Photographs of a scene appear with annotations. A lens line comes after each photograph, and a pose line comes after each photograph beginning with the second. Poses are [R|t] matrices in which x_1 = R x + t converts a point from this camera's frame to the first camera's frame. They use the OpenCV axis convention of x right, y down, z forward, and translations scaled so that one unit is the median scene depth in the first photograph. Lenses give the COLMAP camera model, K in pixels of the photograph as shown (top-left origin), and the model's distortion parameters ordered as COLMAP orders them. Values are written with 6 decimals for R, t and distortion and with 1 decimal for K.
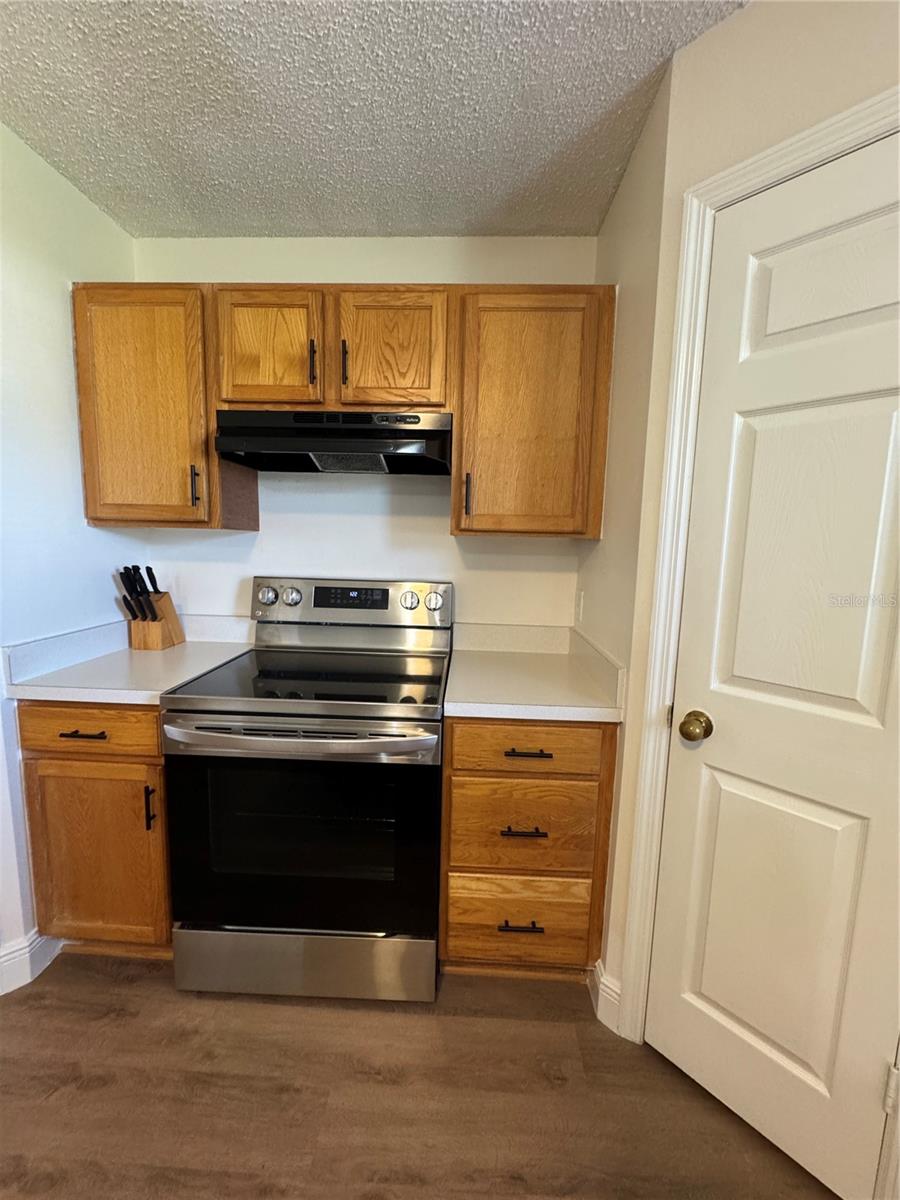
lens RADIAL K [[480.5, 0, 451.3], [0, 480.5, 599.3], [0, 0, 1]] dist [-0.004858, 0.000652]
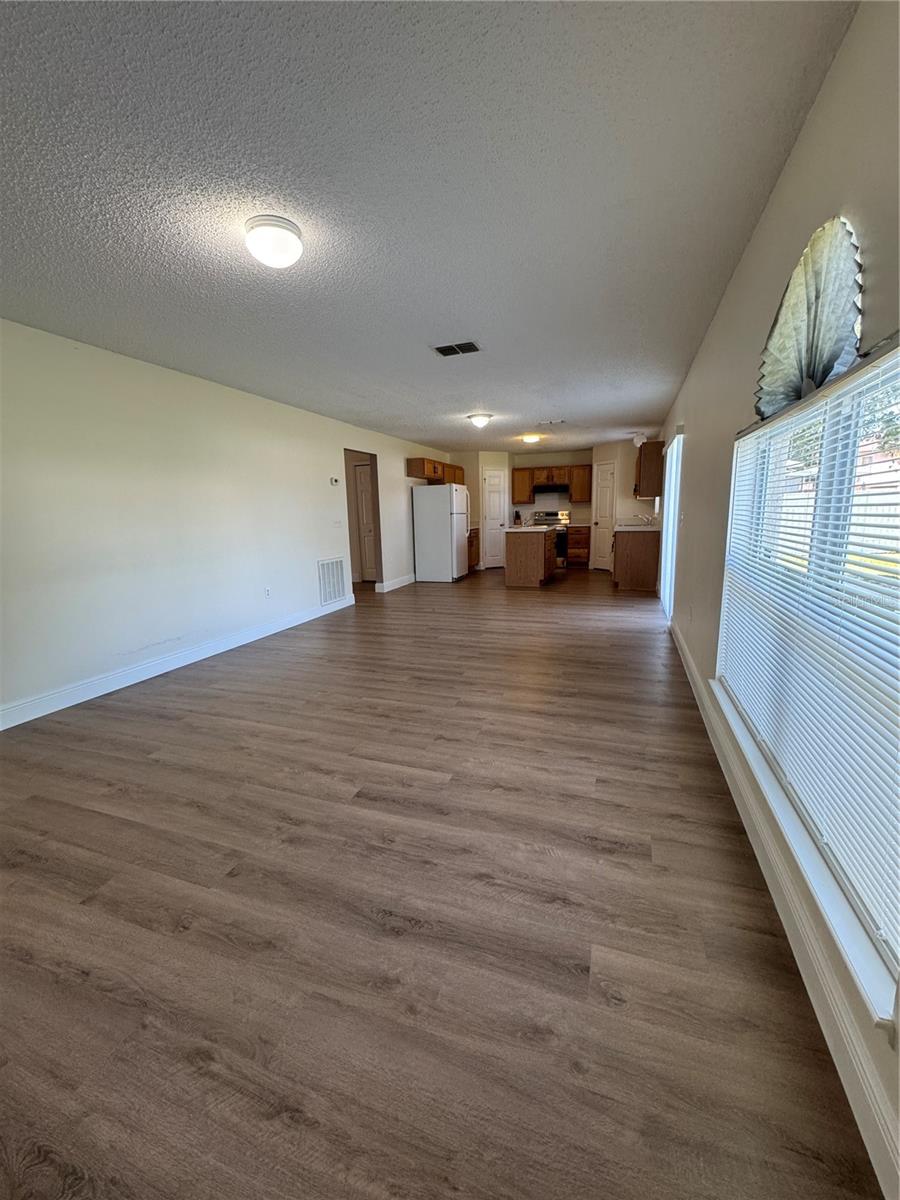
lens RADIAL K [[480.5, 0, 448.6], [0, 480.5, 603.5], [0, 0, 1]] dist [-0.004858, 0.000652]
pose [[0.951443, 0.010333, -0.307651, 0.477037], [0.009590, 0.997956, 0.063177, 0.825542], [0.307675, -0.063059, 0.949400, -5.946178]]
